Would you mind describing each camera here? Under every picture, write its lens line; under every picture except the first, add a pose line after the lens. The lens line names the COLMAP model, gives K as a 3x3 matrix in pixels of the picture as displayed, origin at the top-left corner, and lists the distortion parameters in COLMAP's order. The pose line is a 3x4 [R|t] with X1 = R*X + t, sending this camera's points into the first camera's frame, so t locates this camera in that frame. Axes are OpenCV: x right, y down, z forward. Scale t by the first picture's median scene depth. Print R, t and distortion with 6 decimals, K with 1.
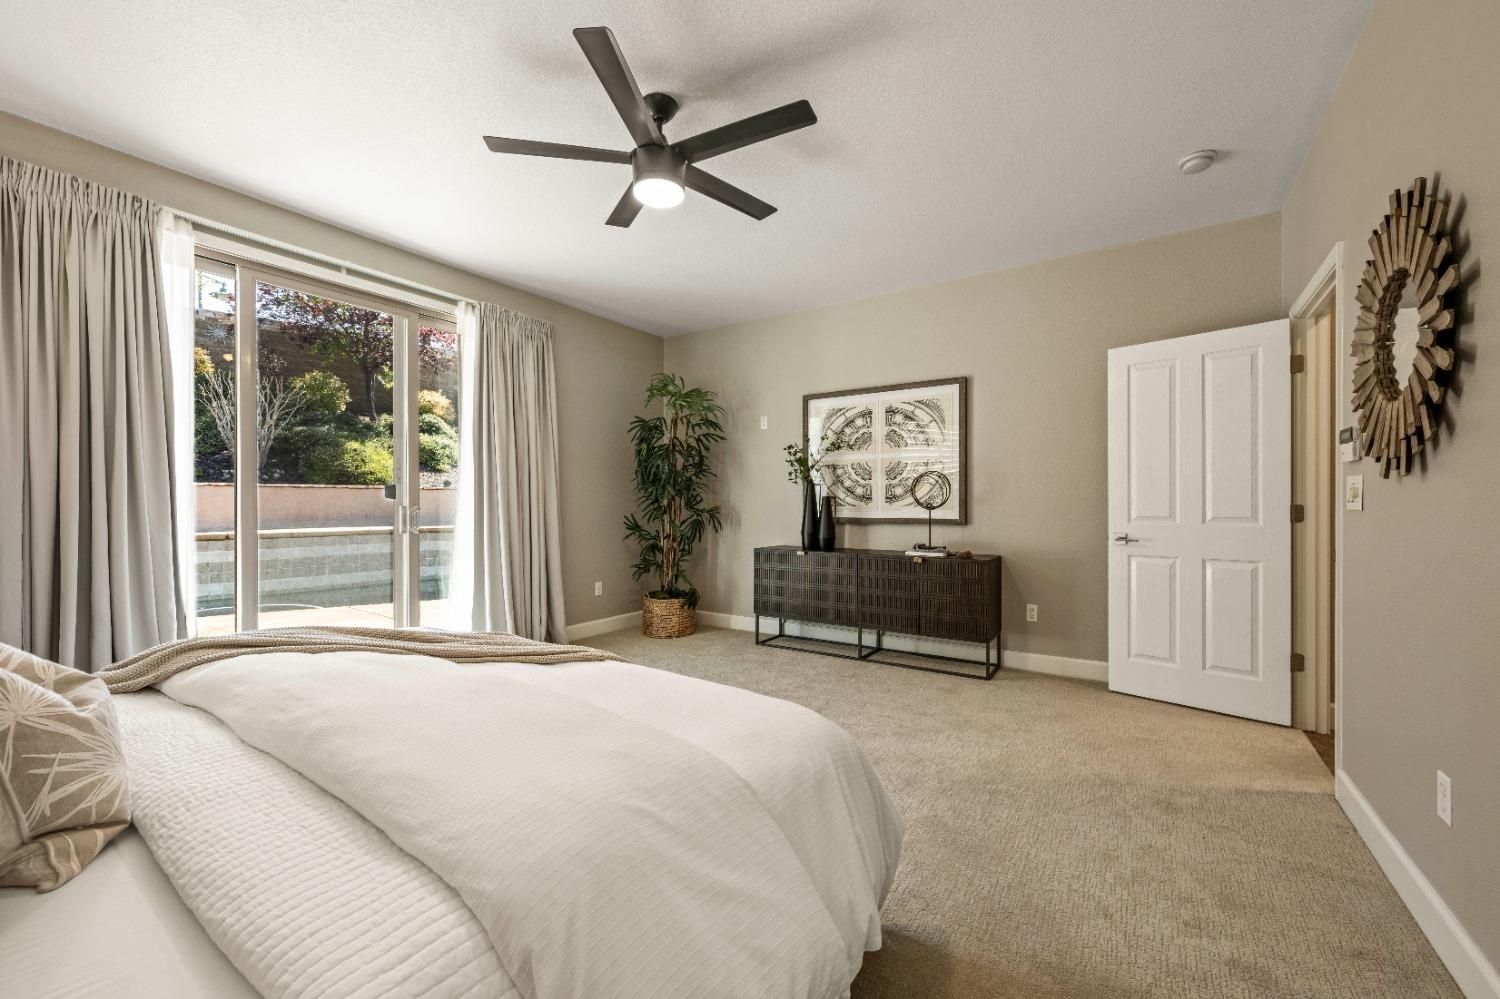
lens RADIAL K [[592.0, 0, 749.2], [0, 592.0, 504.4], [0, 0, 1]] dist [-0.000692, 0.000273]
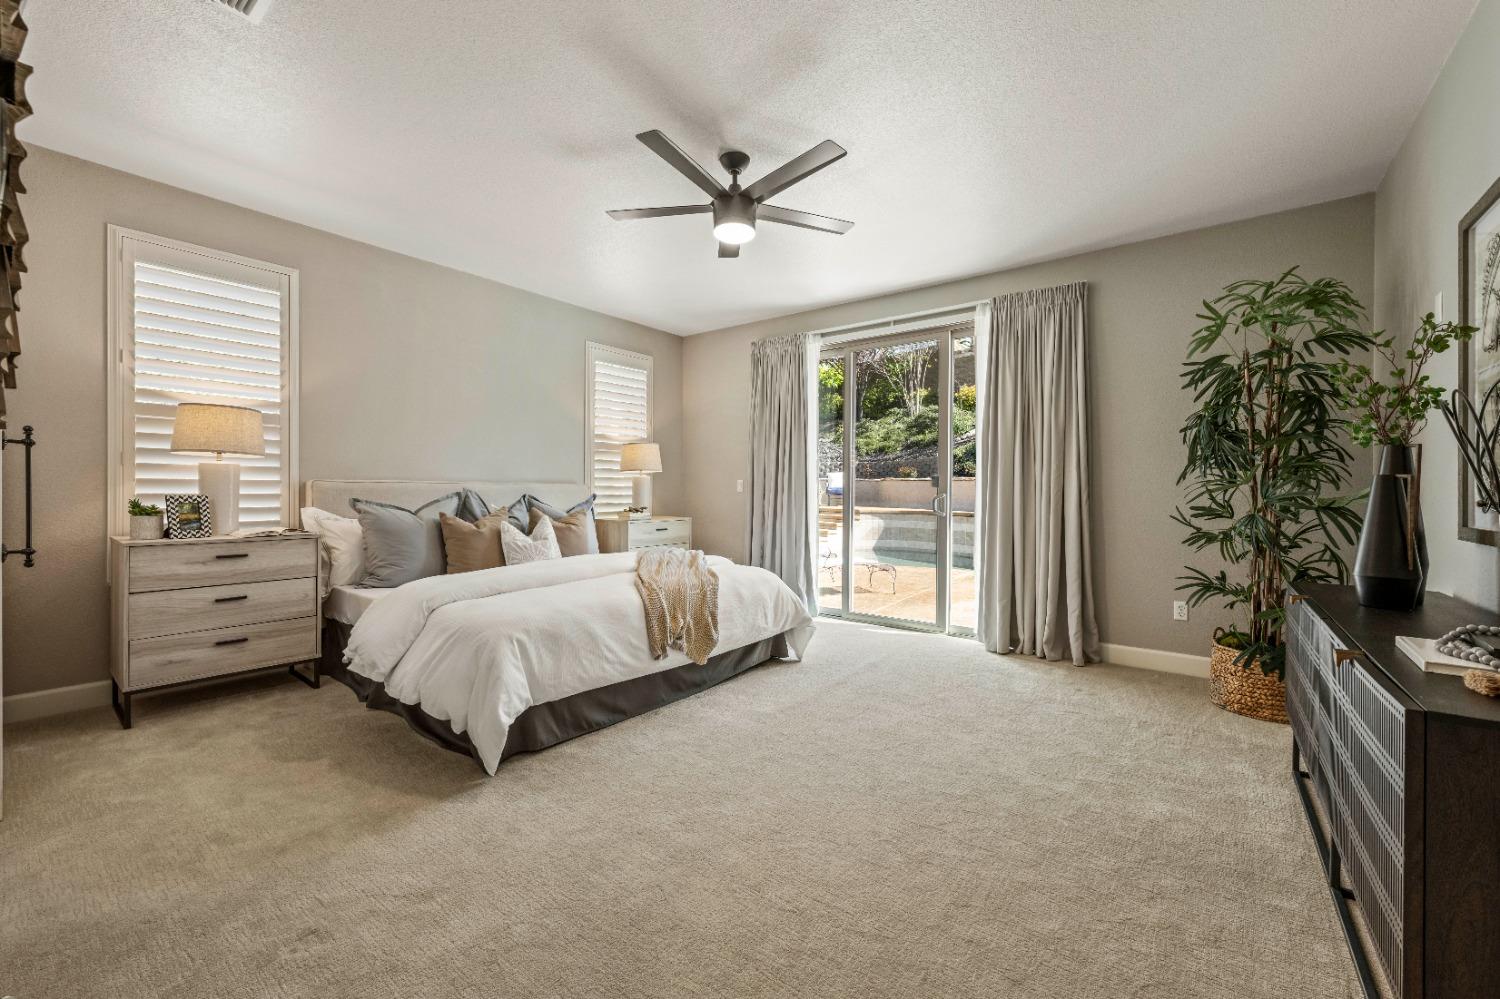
lens RADIAL K [[571.7, 0, 750.0], [0, 571.7, 499.5], [0, 0, 1]] dist [-0.000338, 0.000048]
pose [[-0.074907, 0.020948, -0.996970, 0.637370], [-0.005815, 0.999753, 0.021443, -0.005028], [0.997174, 0.007403, -0.074767, 0.701720]]
